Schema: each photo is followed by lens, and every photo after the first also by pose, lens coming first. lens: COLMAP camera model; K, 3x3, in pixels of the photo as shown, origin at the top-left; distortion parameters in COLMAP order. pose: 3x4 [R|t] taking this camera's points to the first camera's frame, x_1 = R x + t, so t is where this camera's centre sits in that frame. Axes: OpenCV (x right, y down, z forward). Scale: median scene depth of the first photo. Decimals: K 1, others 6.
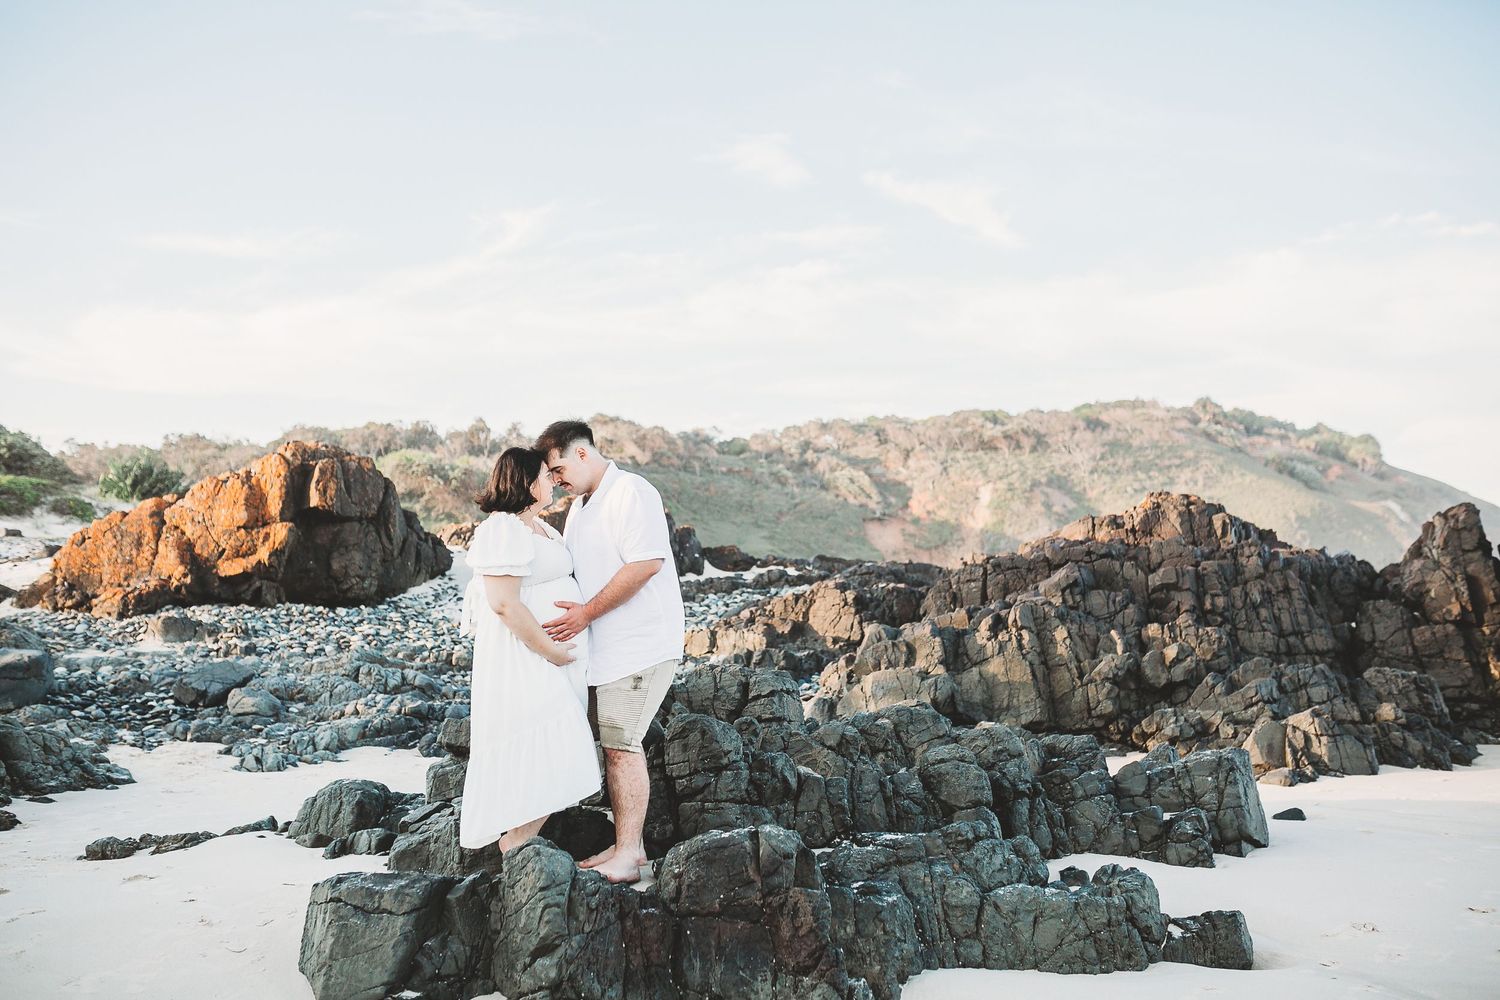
lens RADIAL K [[1521.2, 0, 742.2], [0, 1521.2, 500.3], [0, 0, 1]] dist [-0.055799, 0.000000]
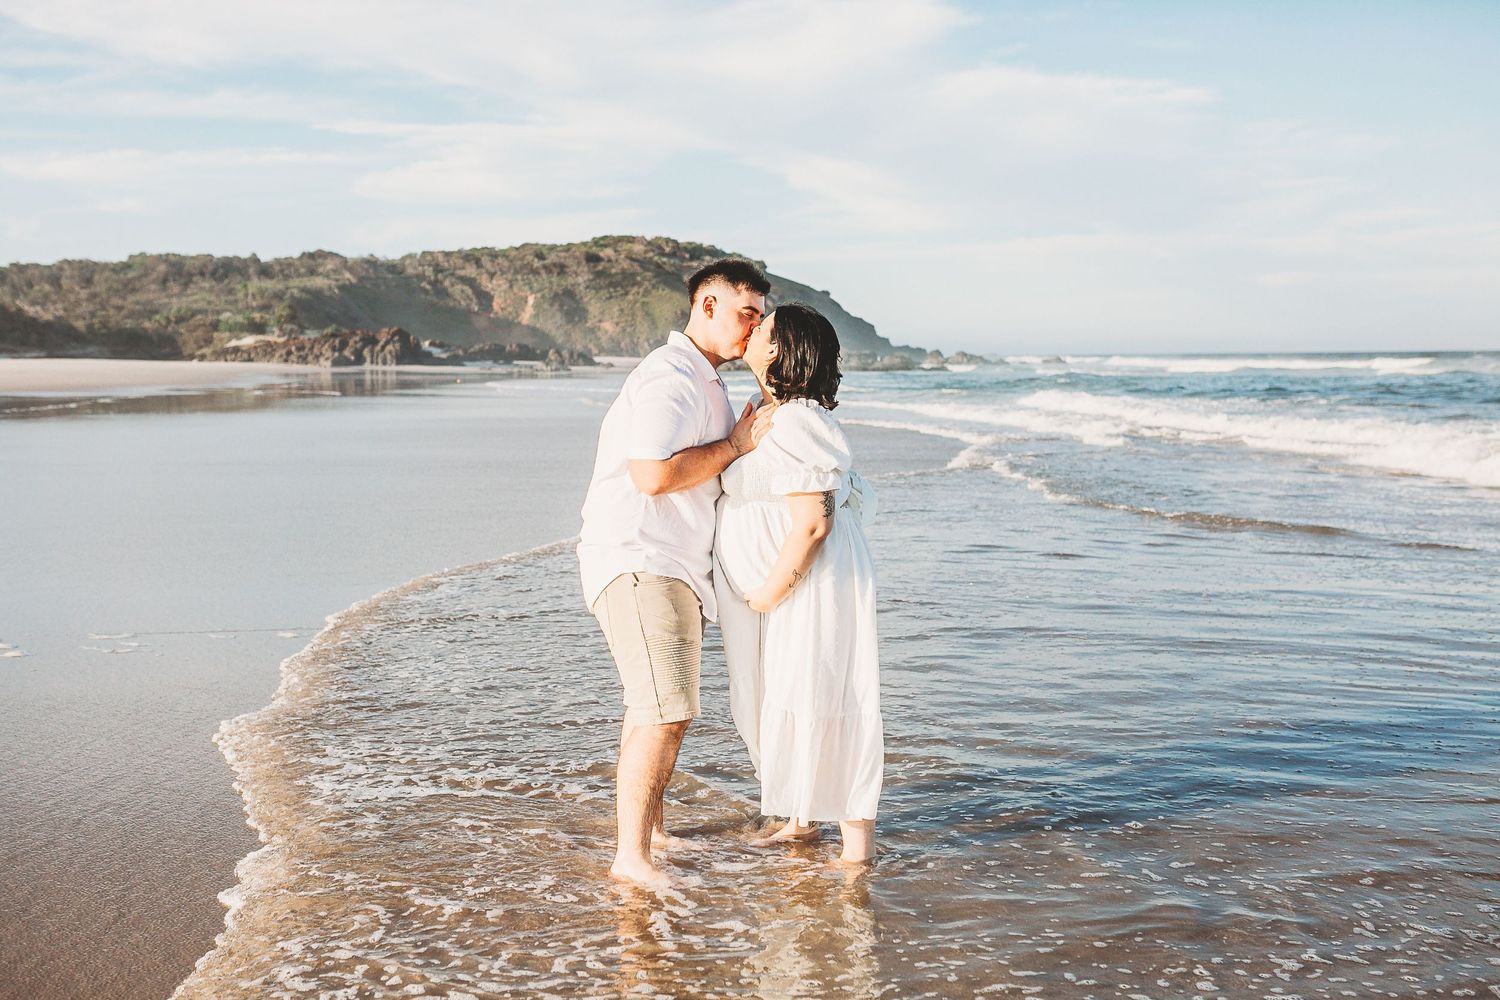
lens RADIAL K [[1521.2, 0, 749.9], [0, 1521.2, 500.1], [0, 0, 1]] dist [-0.055799, 0.000000]
pose [[0.965717, -0.024030, 0.258484, -0.648772], [-0.018106, 0.987047, 0.159409, -0.528558], [-0.258966, -0.158624, 0.952772, -7.920883]]
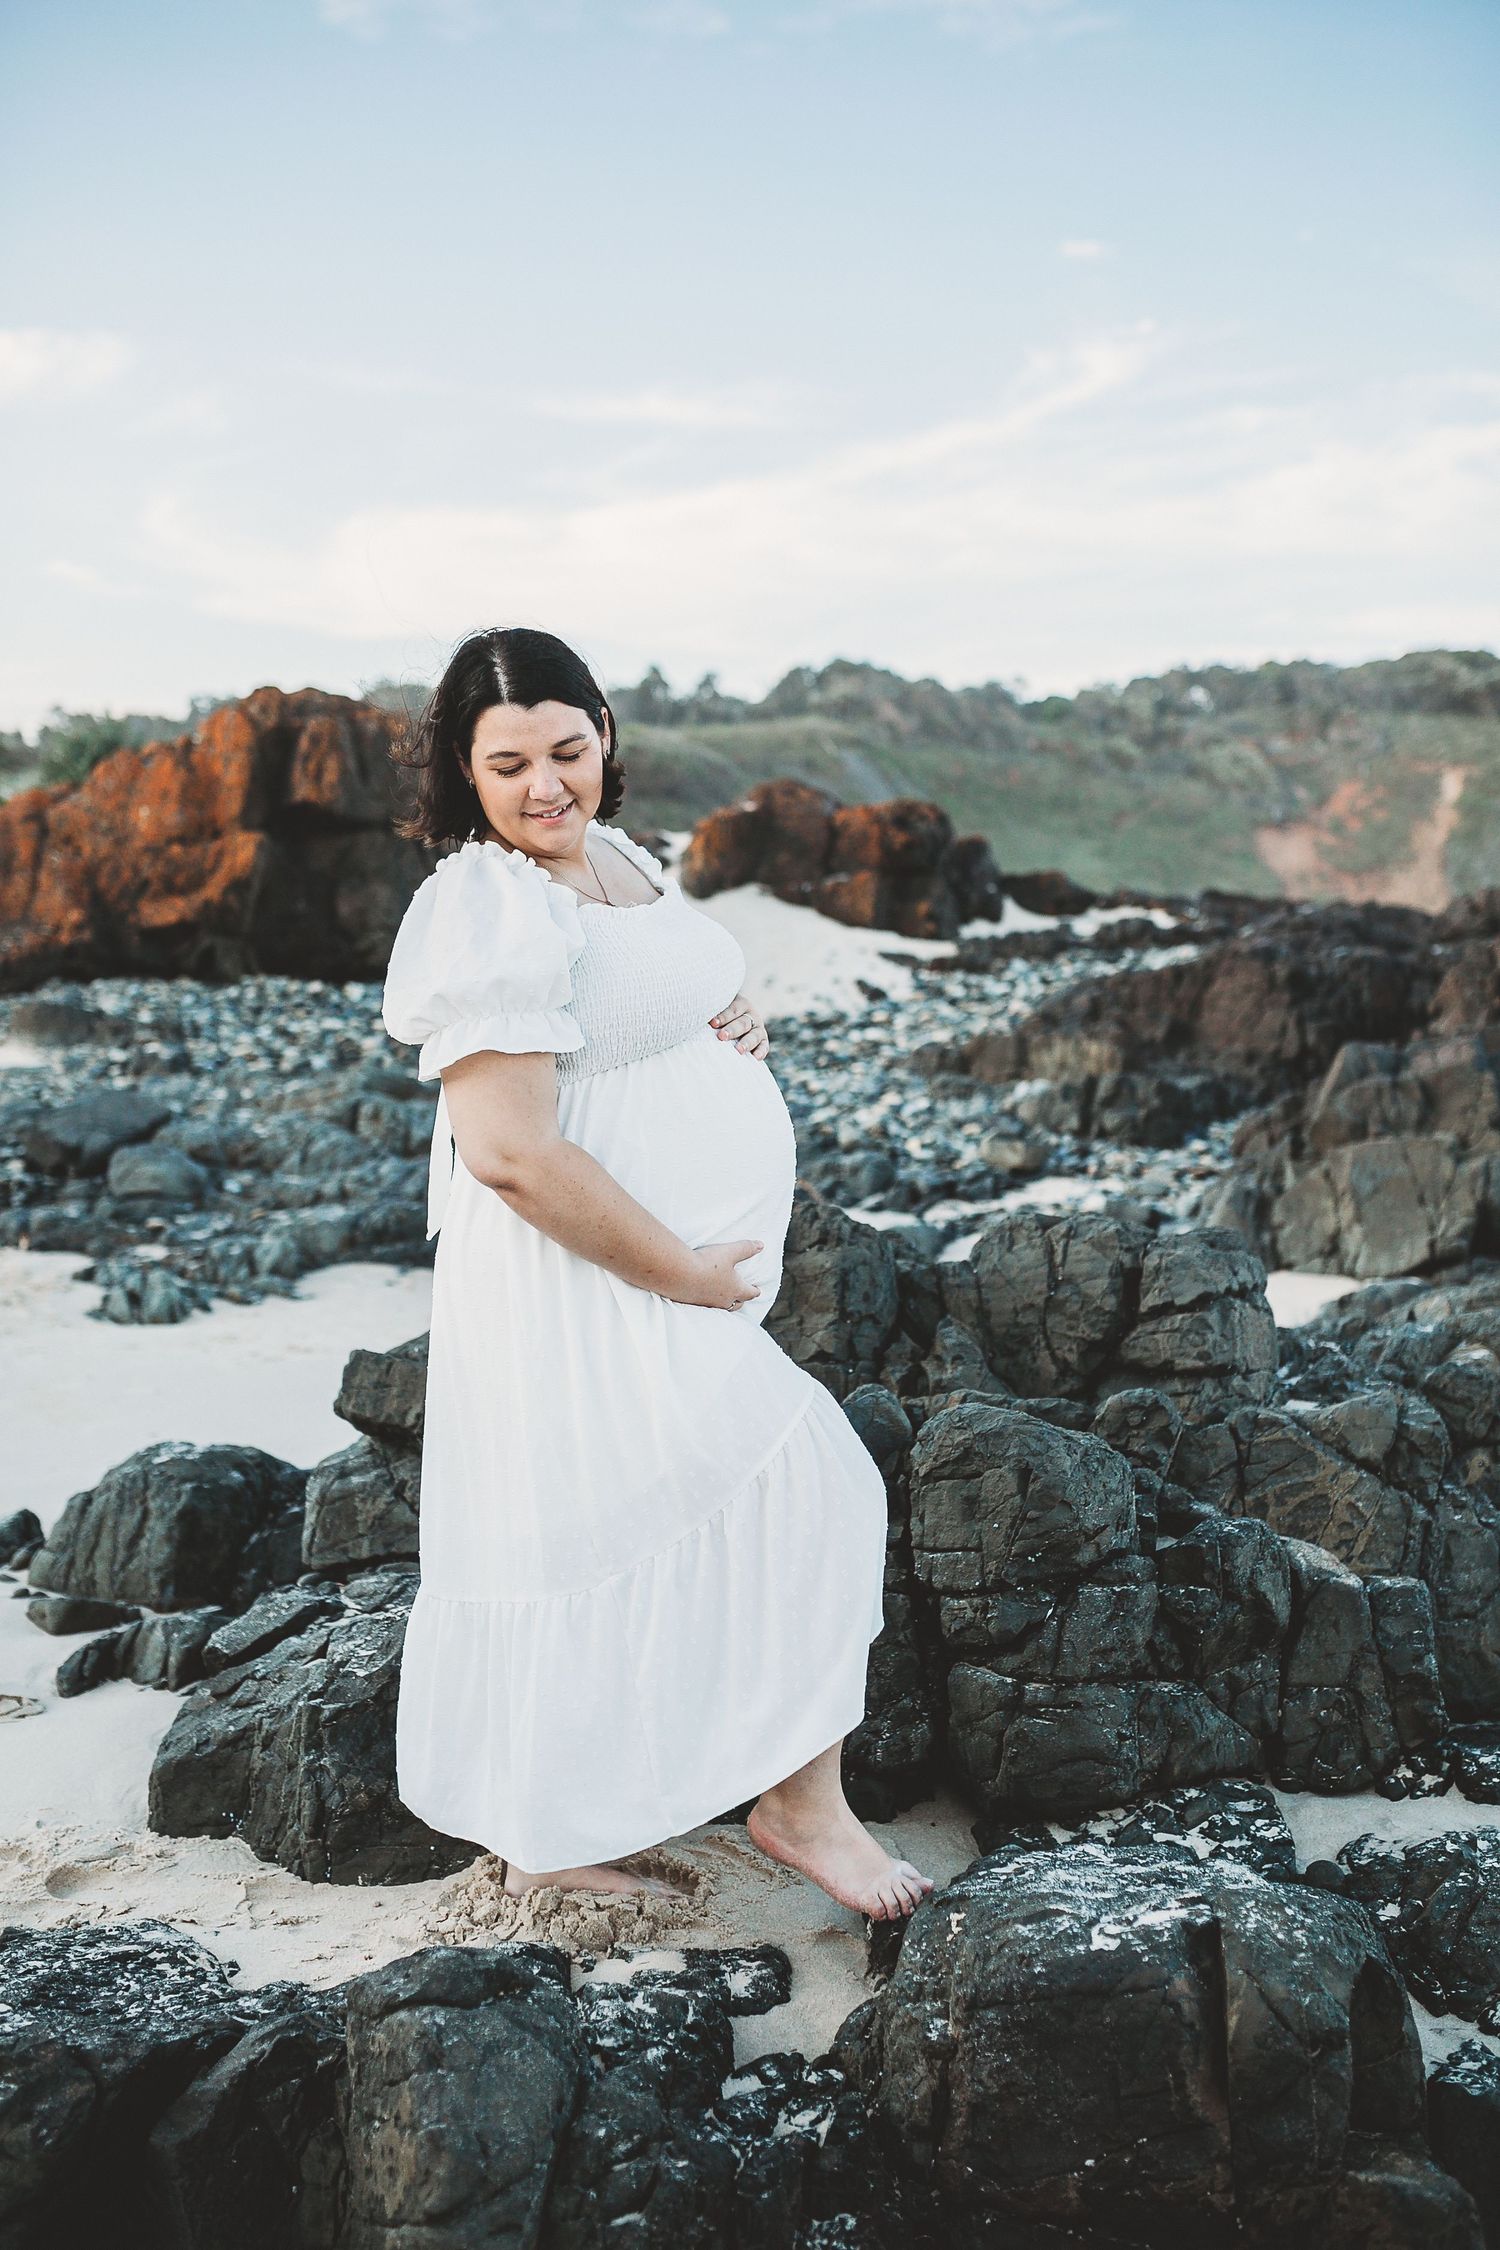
lens RADIAL K [[2281.8, 0, 734.7], [0, 2281.8, 1129.1], [0, 0, 1]] dist [-0.055799, 0.000000]
pose [[0.990267, 0.019429, -0.137818, -0.008855], [0.000865, 0.989331, 0.145684, 0.001315], [0.139178, -0.144385, 0.979685, 0.210885]]
